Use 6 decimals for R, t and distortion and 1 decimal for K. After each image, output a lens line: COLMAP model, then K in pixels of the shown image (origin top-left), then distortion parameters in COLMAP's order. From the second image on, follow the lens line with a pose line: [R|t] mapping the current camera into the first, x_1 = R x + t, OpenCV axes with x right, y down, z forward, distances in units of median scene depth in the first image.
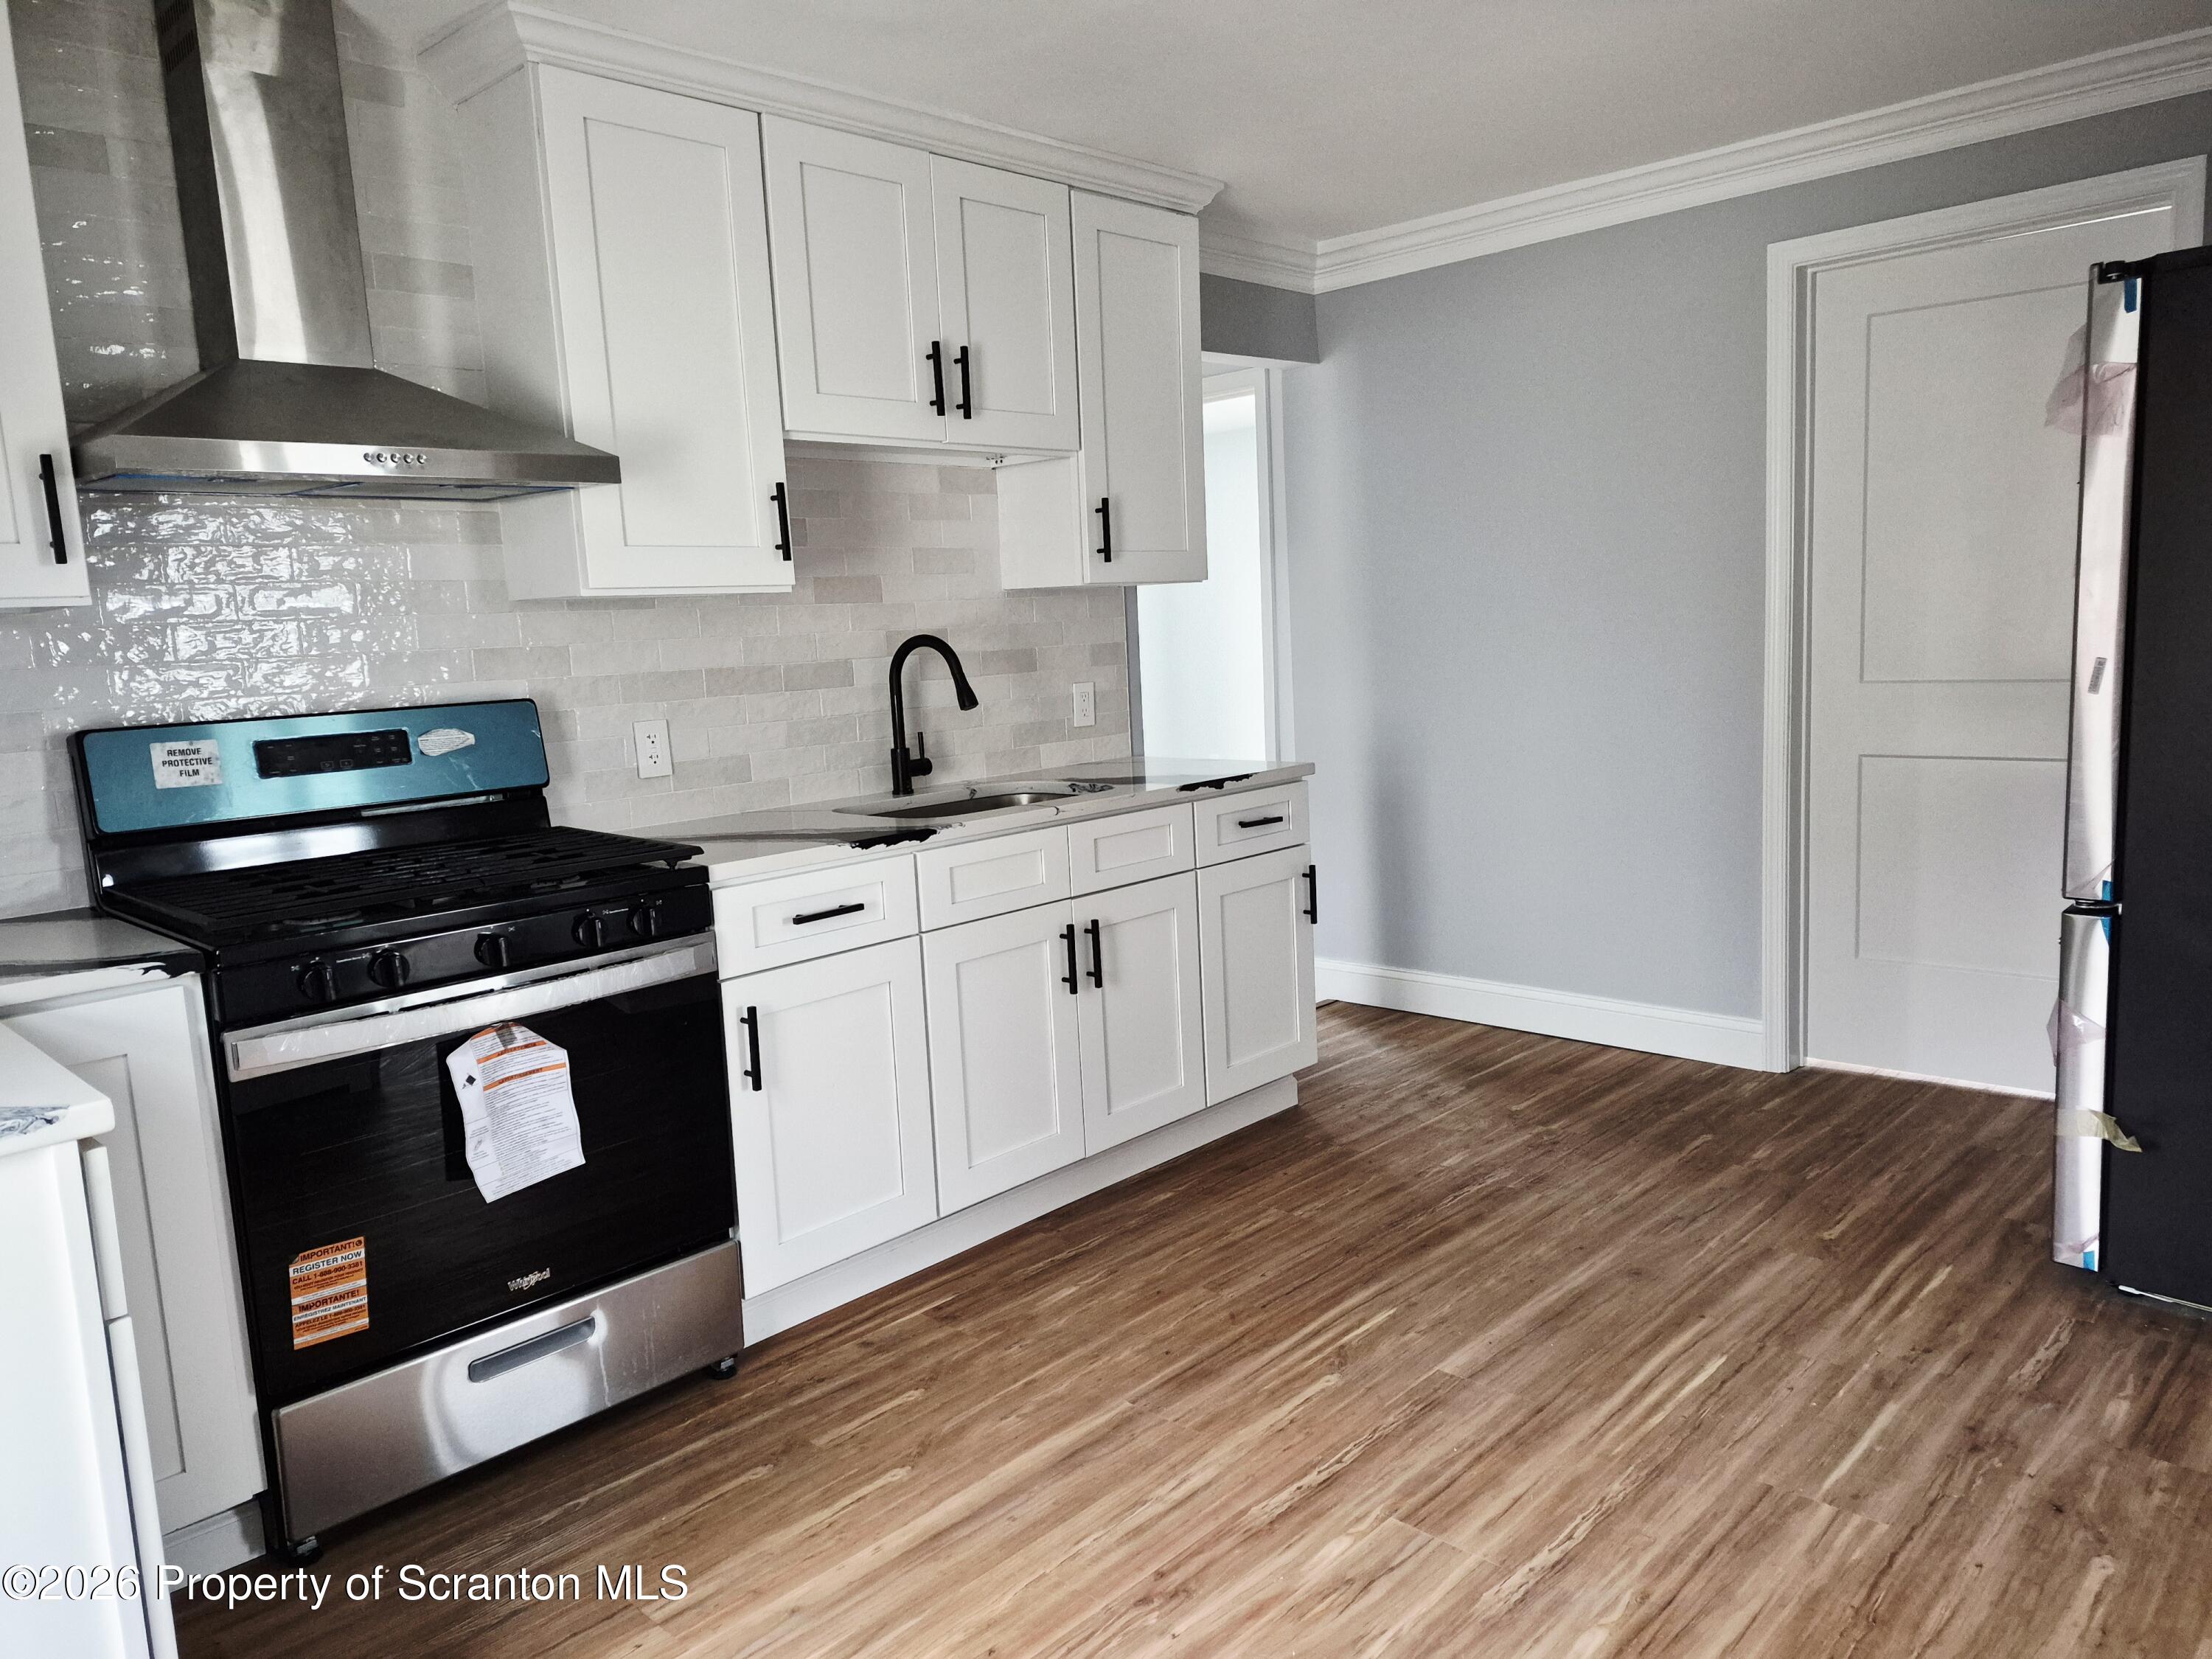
lens RADIAL K [[1567.4, 0, 1106.0], [0, 1567.4, 829.5], [0, 0, 1]] dist [0.100329, -0.125405]
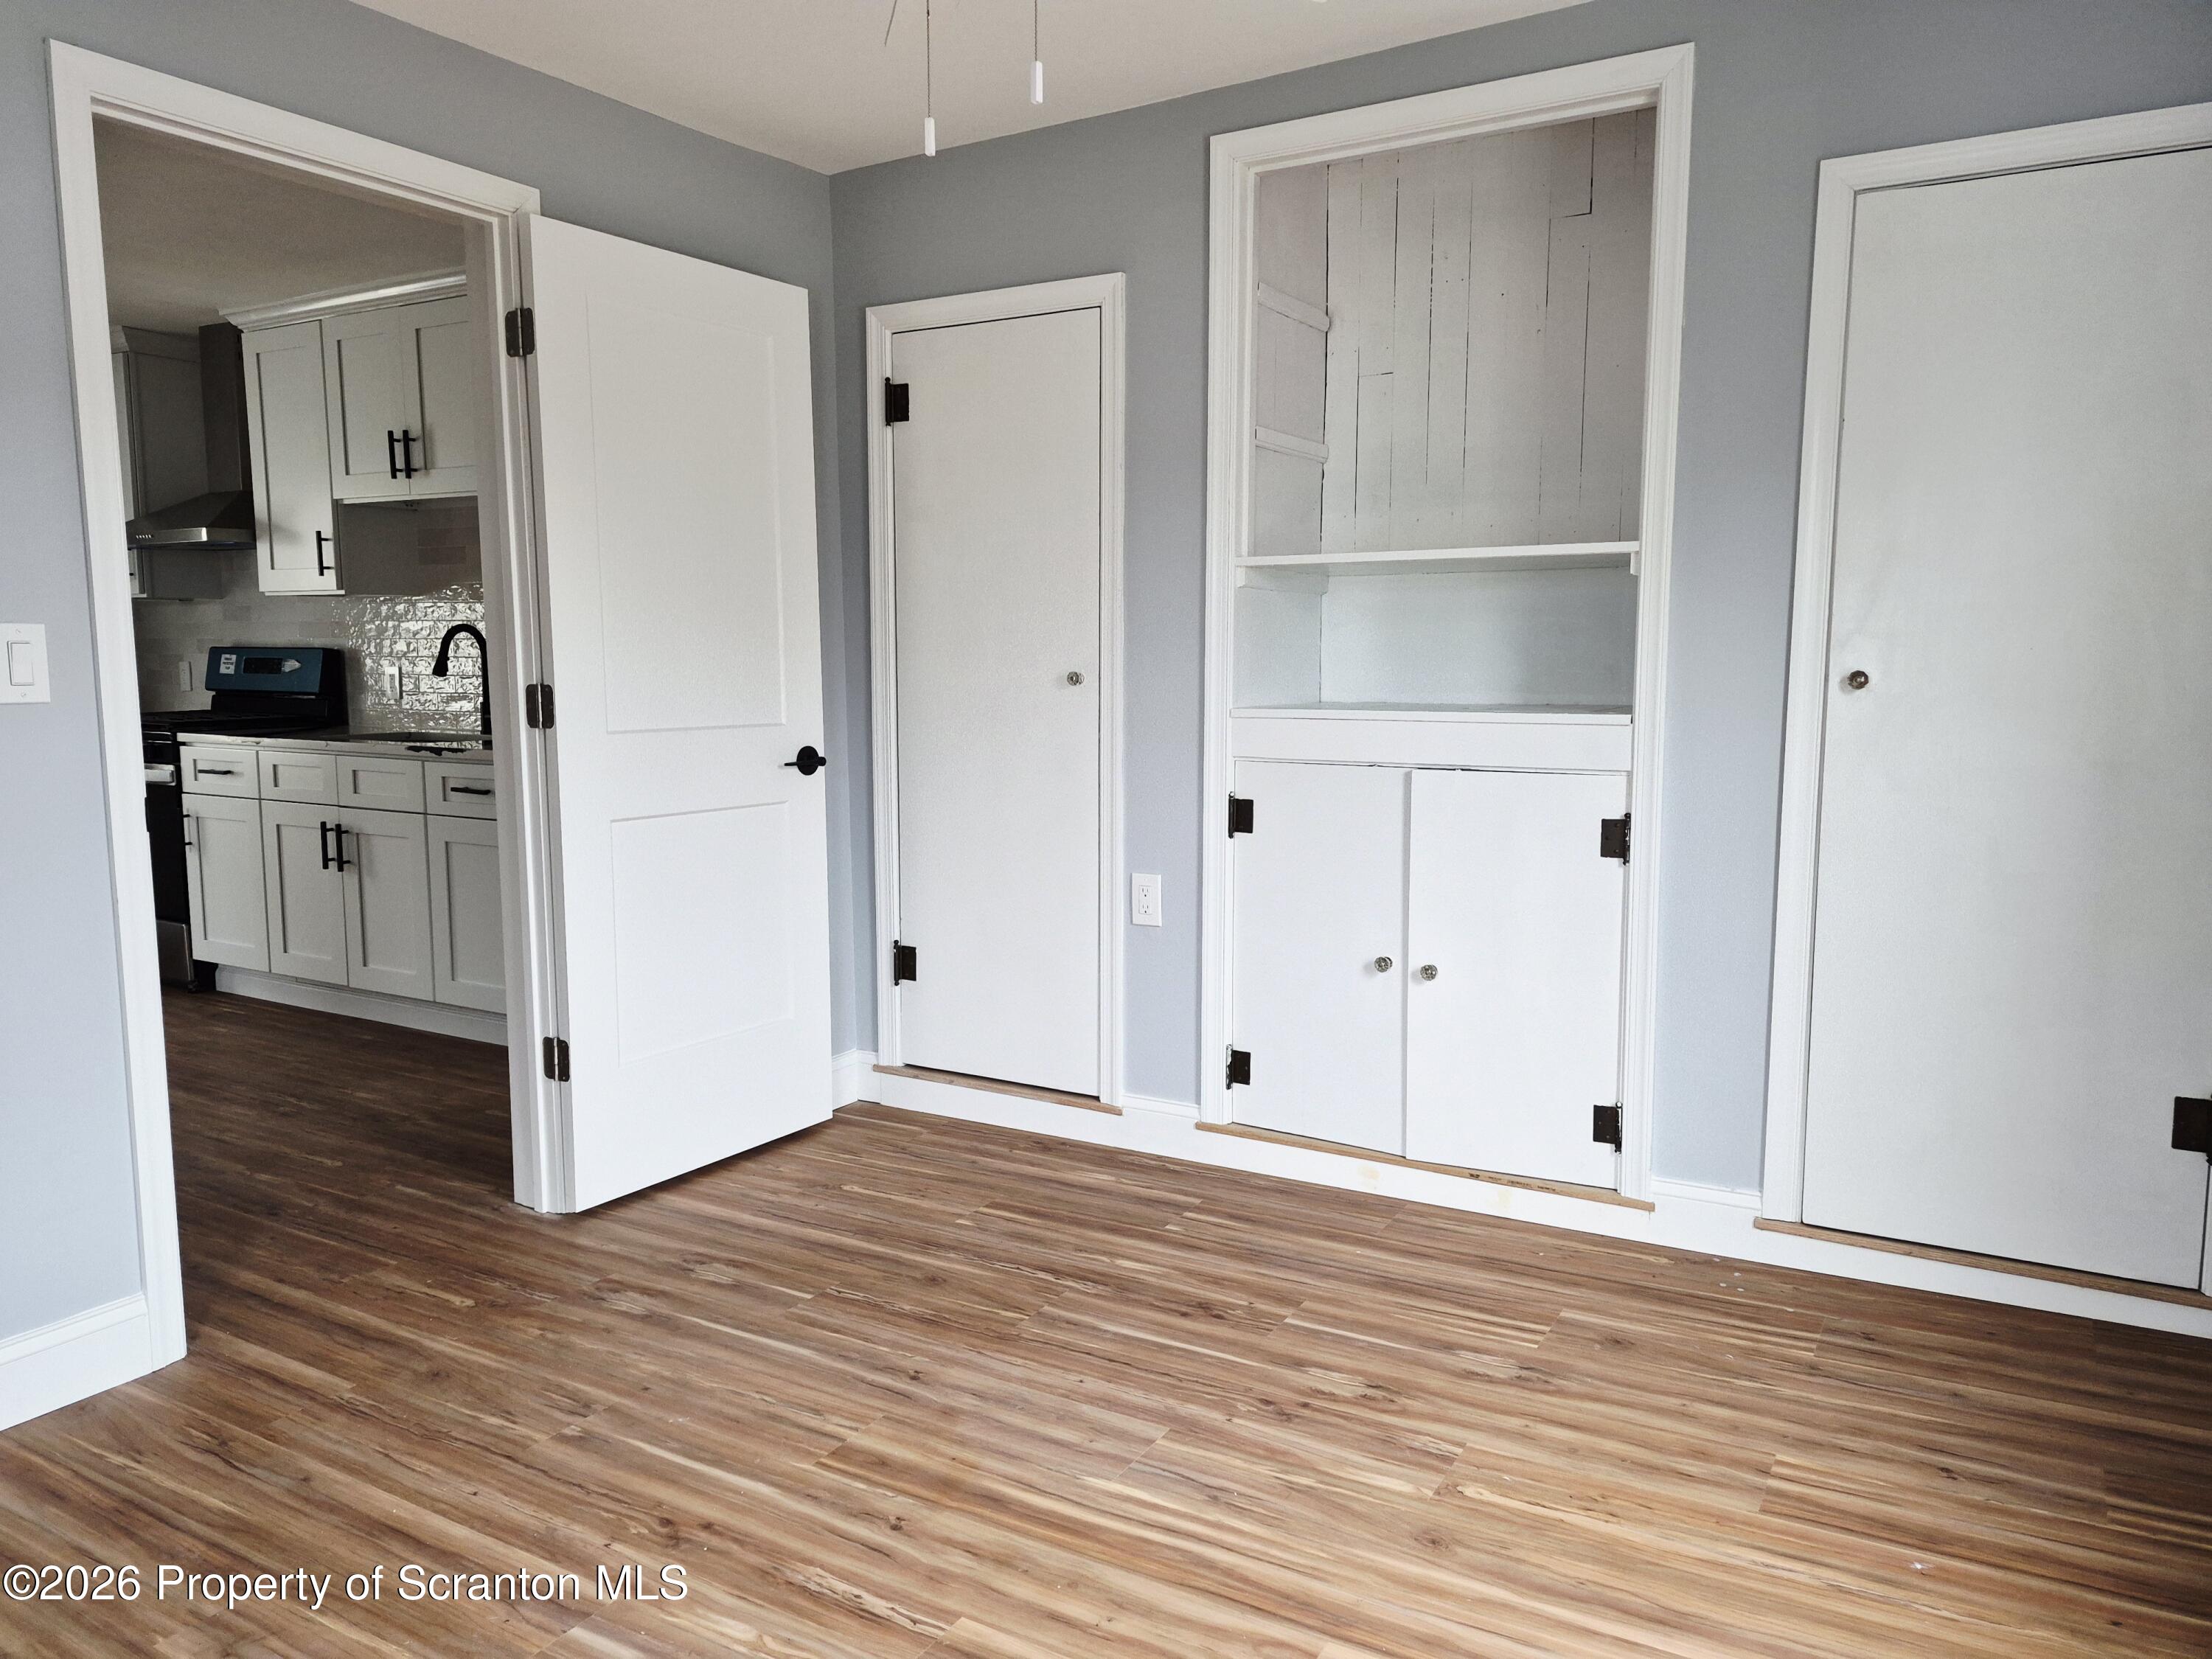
lens RADIAL K [[1567.4, 0, 1106.0], [0, 1567.4, 829.5], [0, 0, 1]] dist [0.100329, -0.125405]
pose [[0.202721, 0.160122, -0.966057, 1.780108], [-0.145431, 0.980523, 0.132002, -0.266579], [0.968377, 0.113735, 0.222059, 1.554862]]
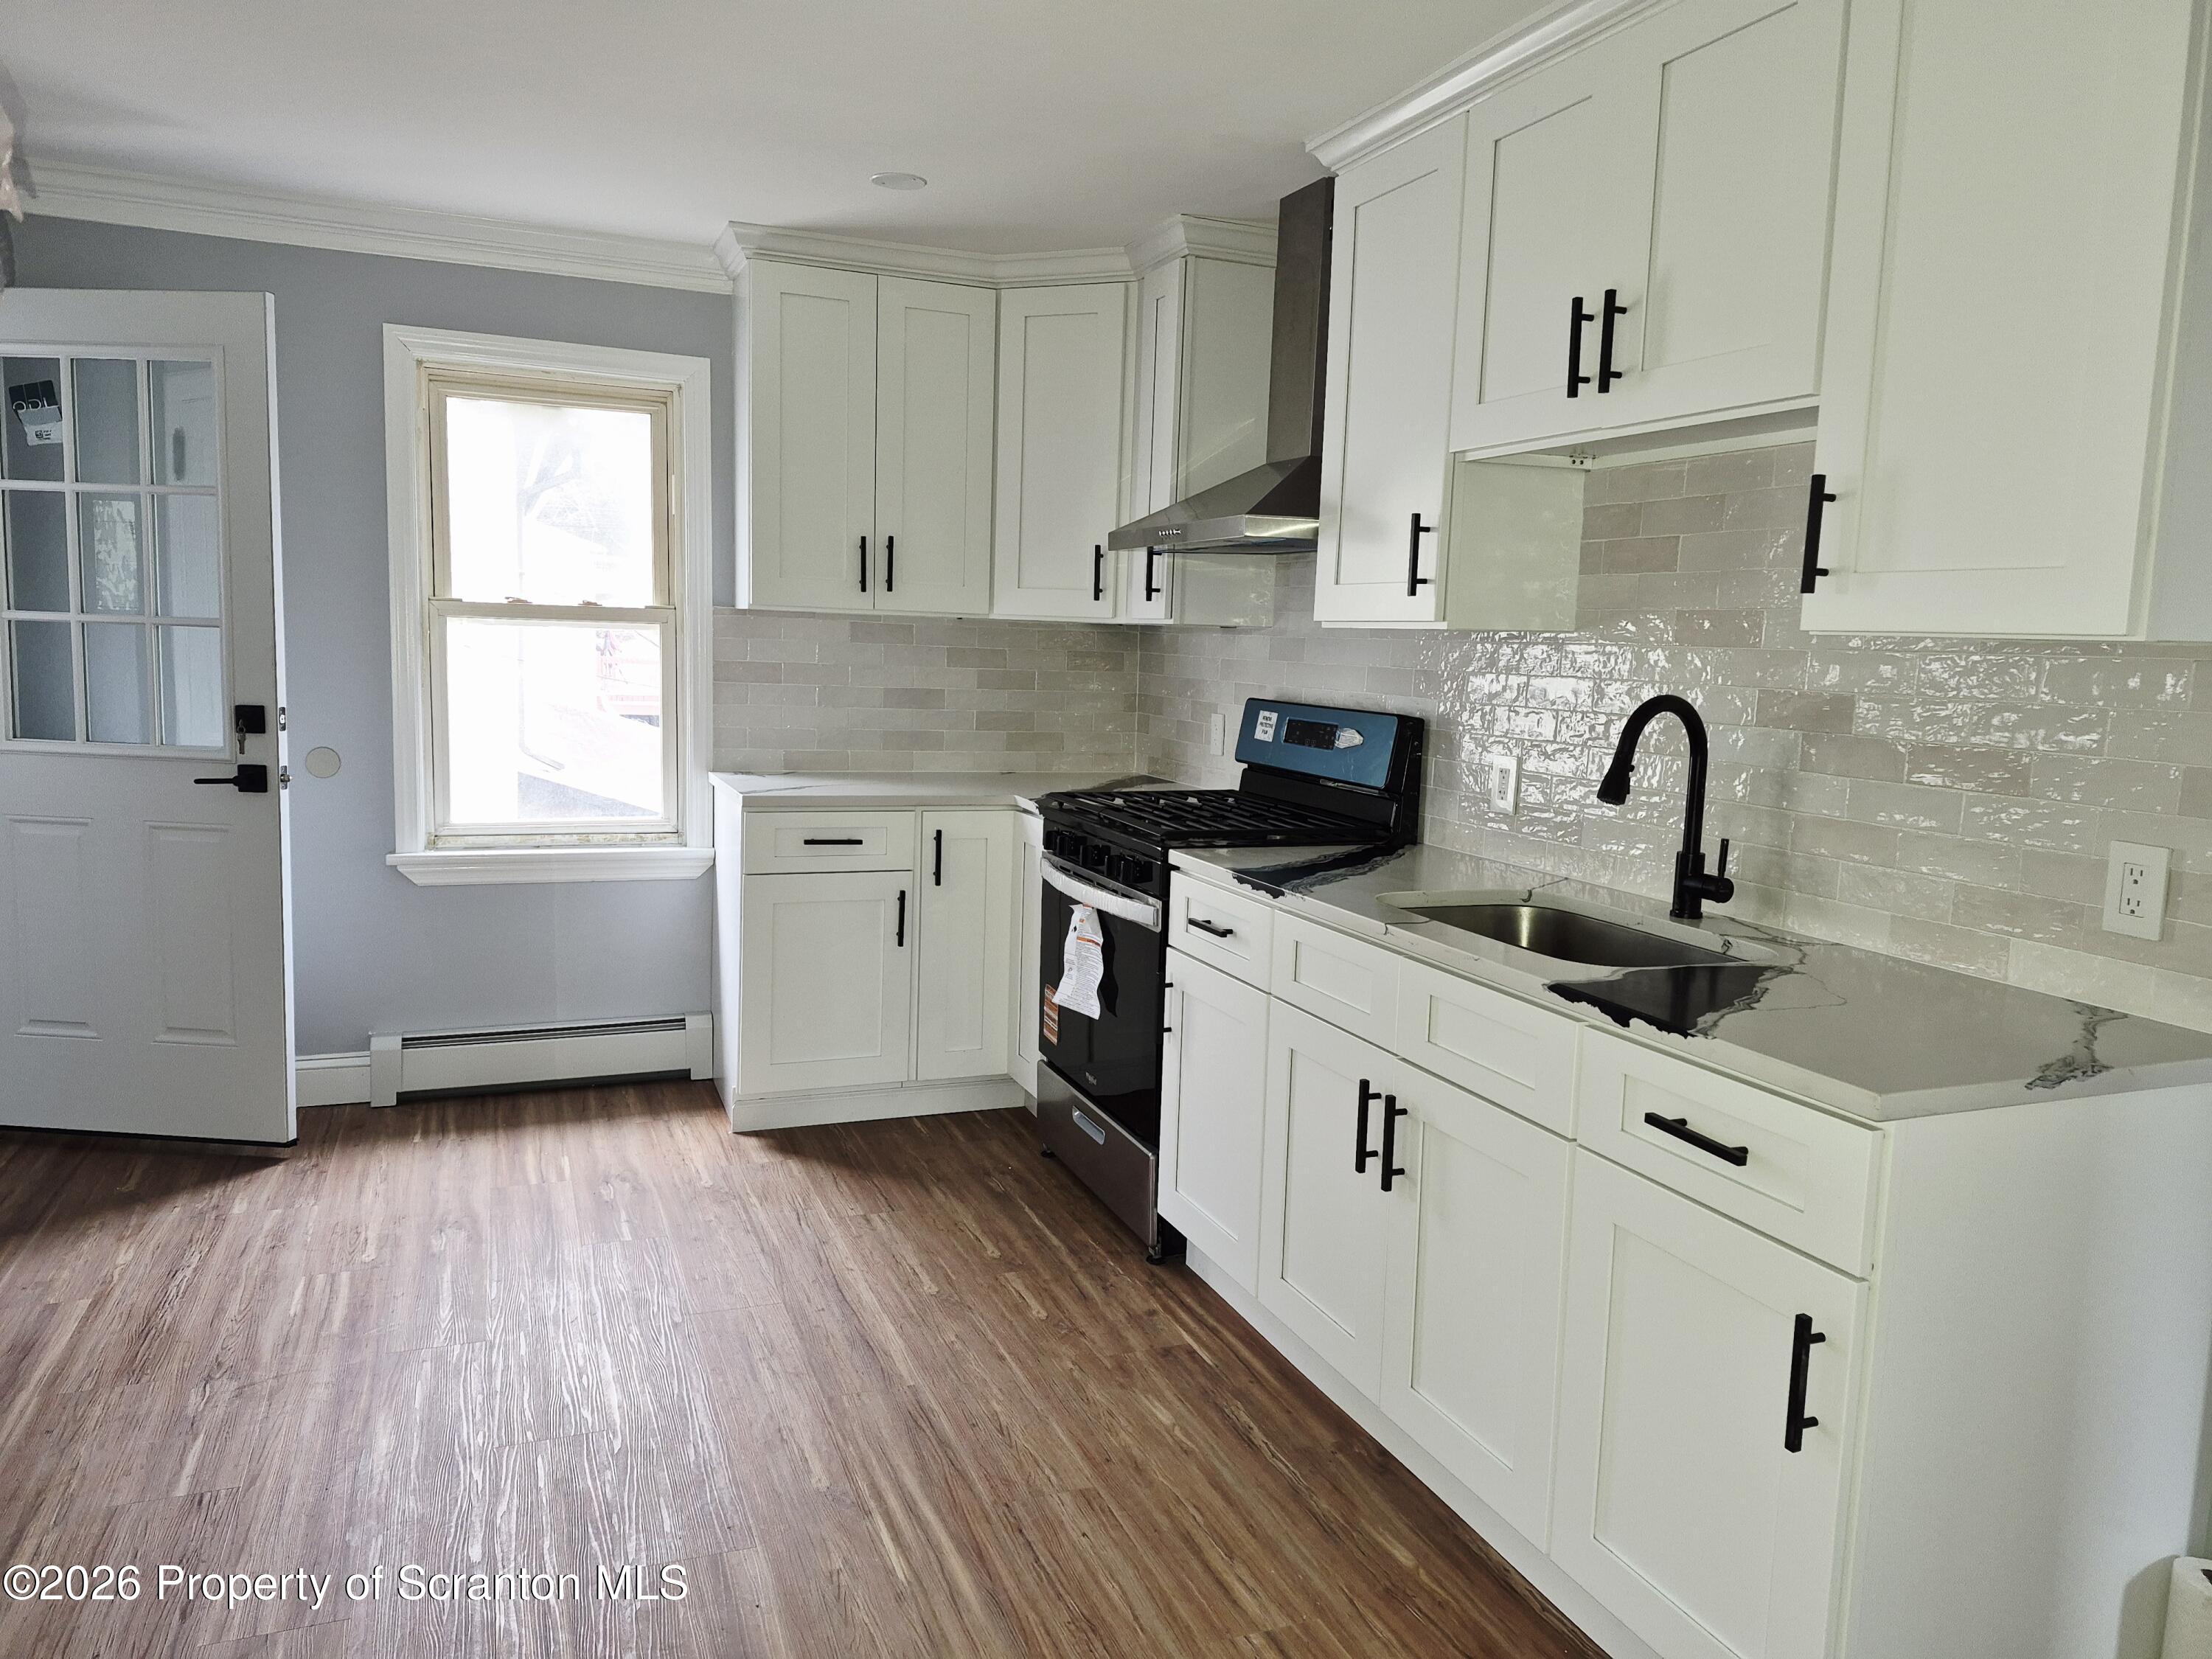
lens RADIAL K [[1534.0, 0, 1096.3], [0, 1534.0, 828.7], [0, 0, 1]] dist [0.074178, -0.076899]
pose [[-0.426624, 0.148011, -0.892236, 0.755407], [-0.134425, 0.965184, 0.224388, -0.229126], [0.894384, 0.215668, -0.391874, 1.290826]]
